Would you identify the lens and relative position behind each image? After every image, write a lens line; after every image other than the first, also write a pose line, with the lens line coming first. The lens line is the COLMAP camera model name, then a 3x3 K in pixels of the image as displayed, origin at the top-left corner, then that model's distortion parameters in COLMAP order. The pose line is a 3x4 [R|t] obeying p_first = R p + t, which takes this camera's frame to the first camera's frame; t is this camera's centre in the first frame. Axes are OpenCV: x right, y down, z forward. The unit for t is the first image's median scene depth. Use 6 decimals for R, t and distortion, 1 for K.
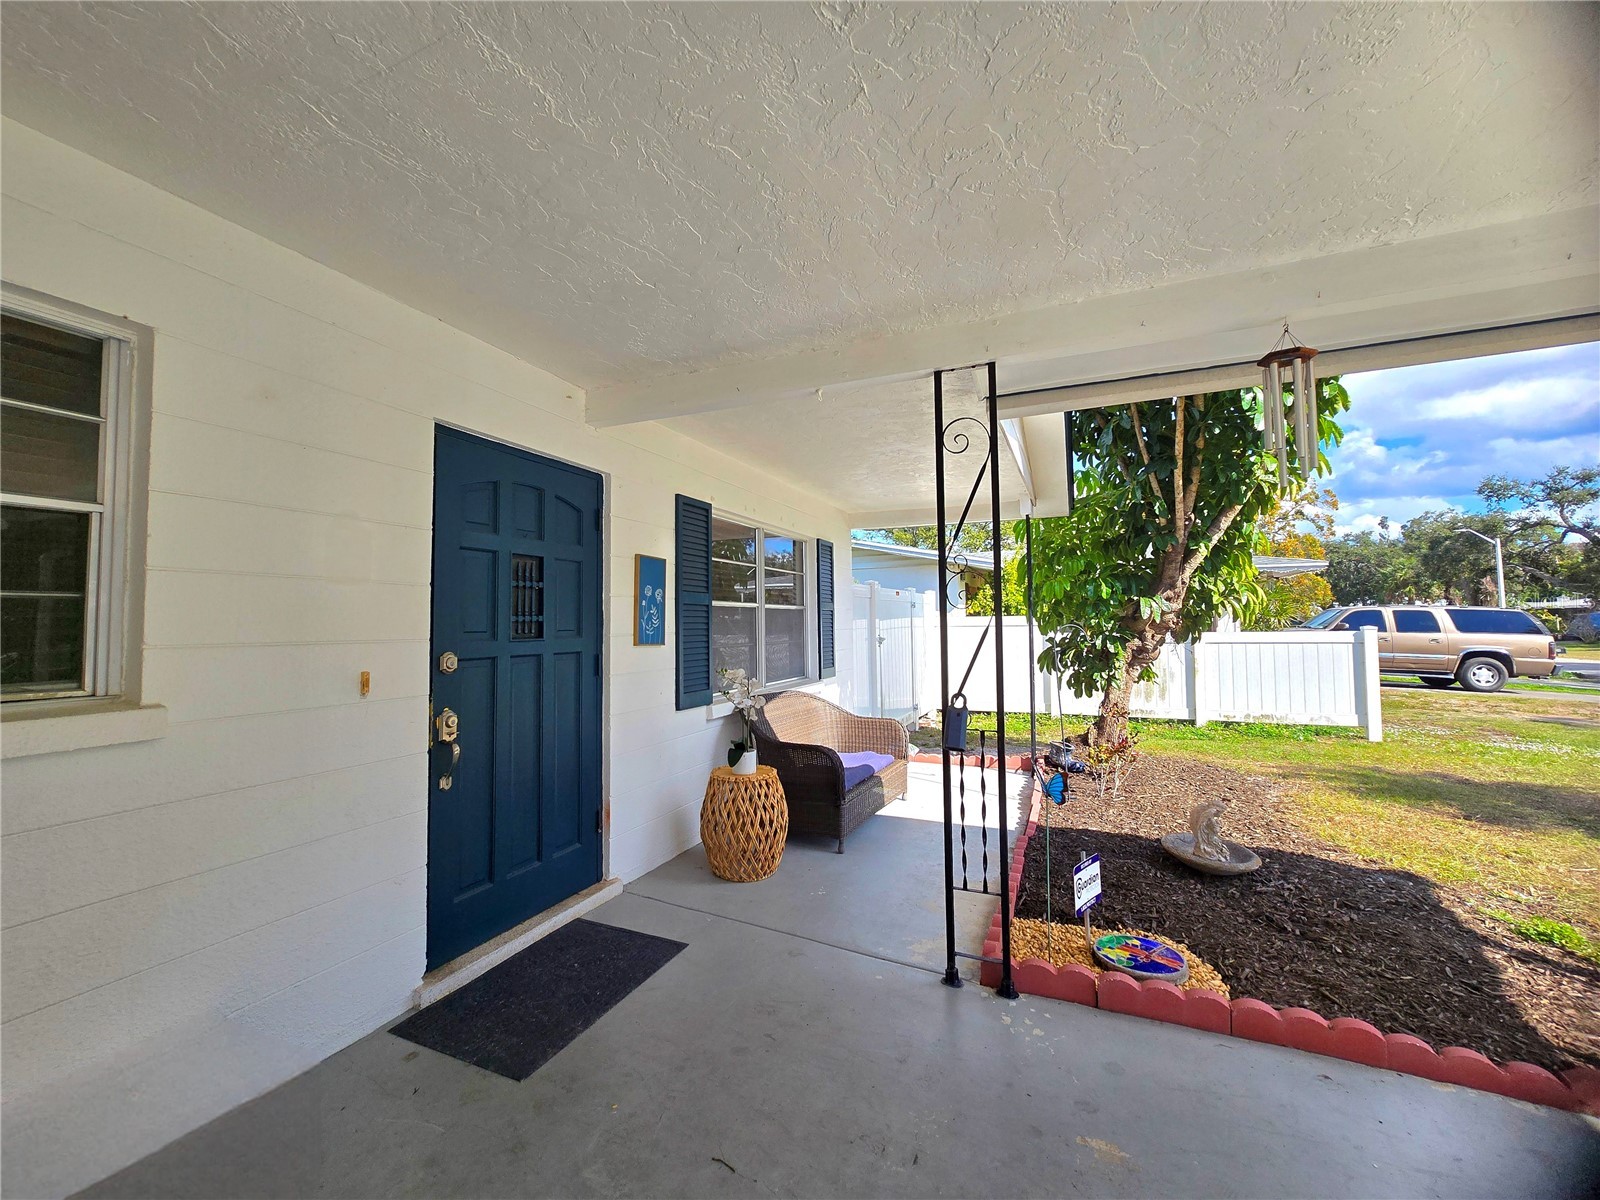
lens RADIAL K [[636.1, 0, 800.0], [0, 636.1, 600.0], [0, 0, 1]] dist [0.001166, 0.000046]
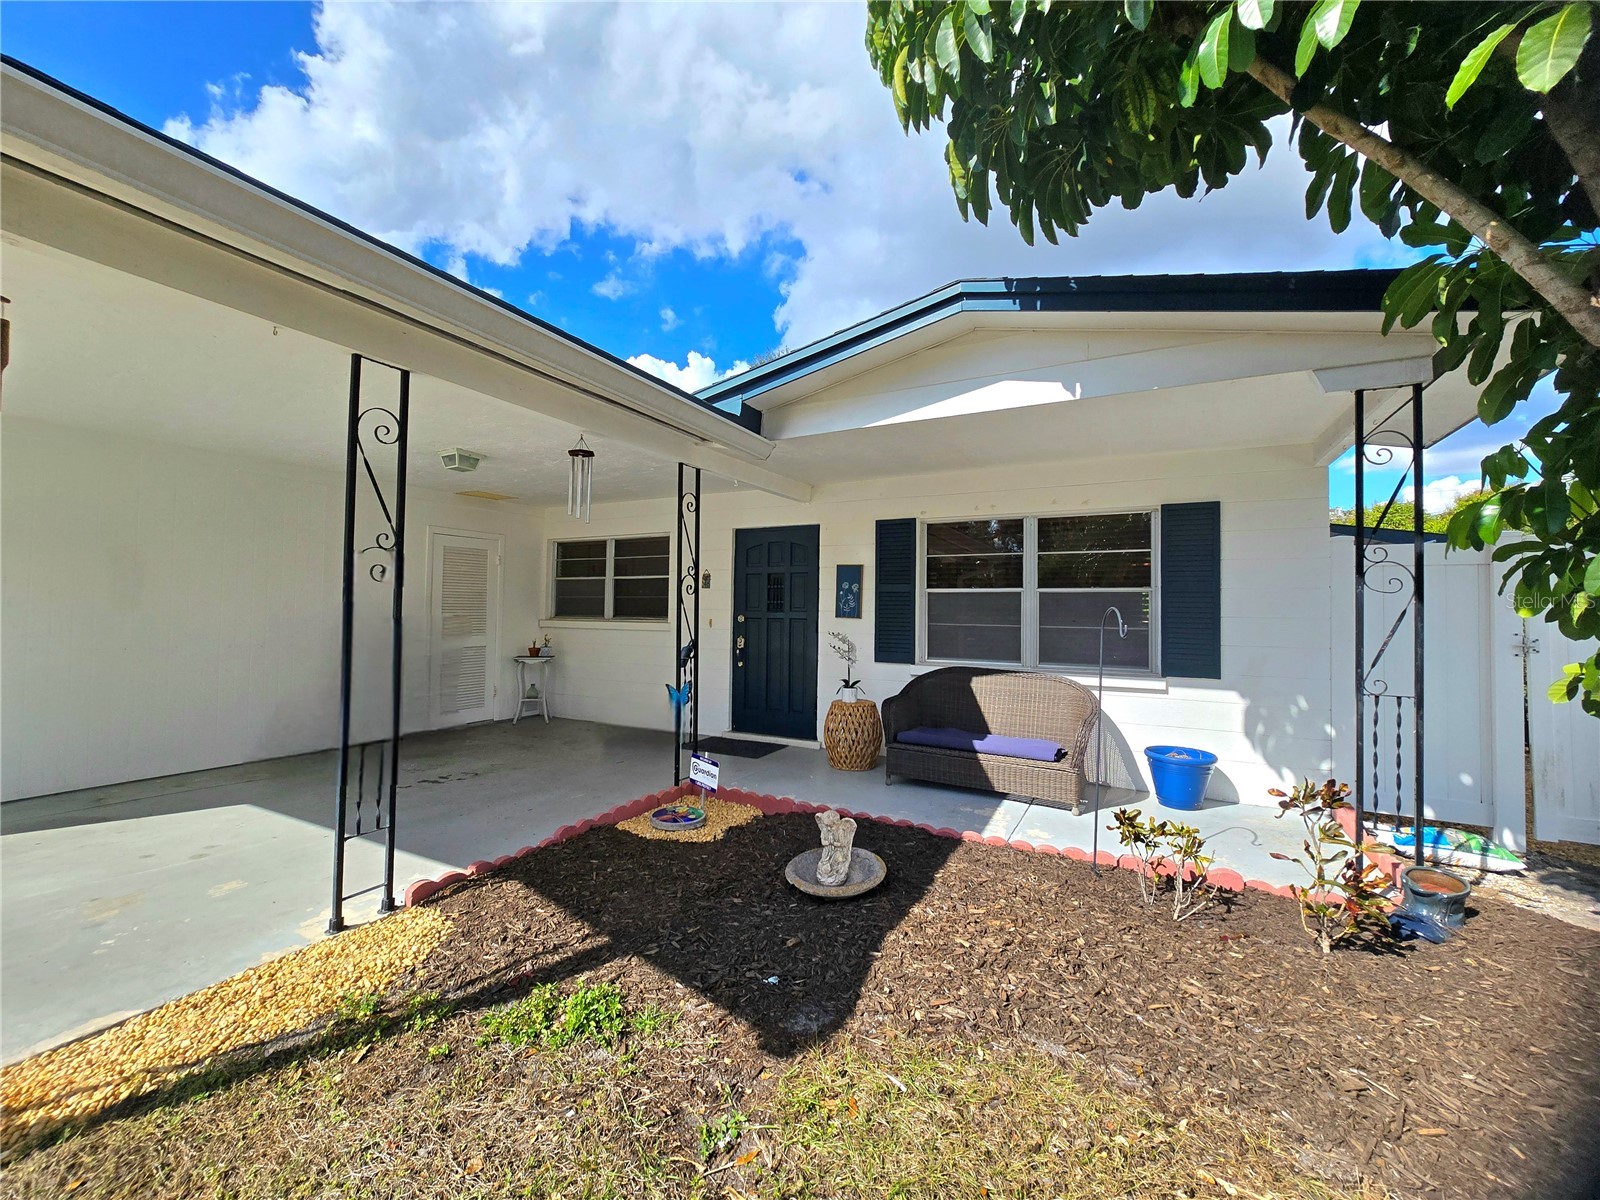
lens RADIAL K [[648.1, 0, 821.0], [0, 648.1, 595.8], [0, 0, 1]] dist [-0.001702, -0.000653]
pose [[-0.031321, -0.014173, -0.999409, 1.468727], [0.027124, 0.999519, -0.015025, 0.036831], [0.999141, -0.027578, -0.030921, 0.980591]]
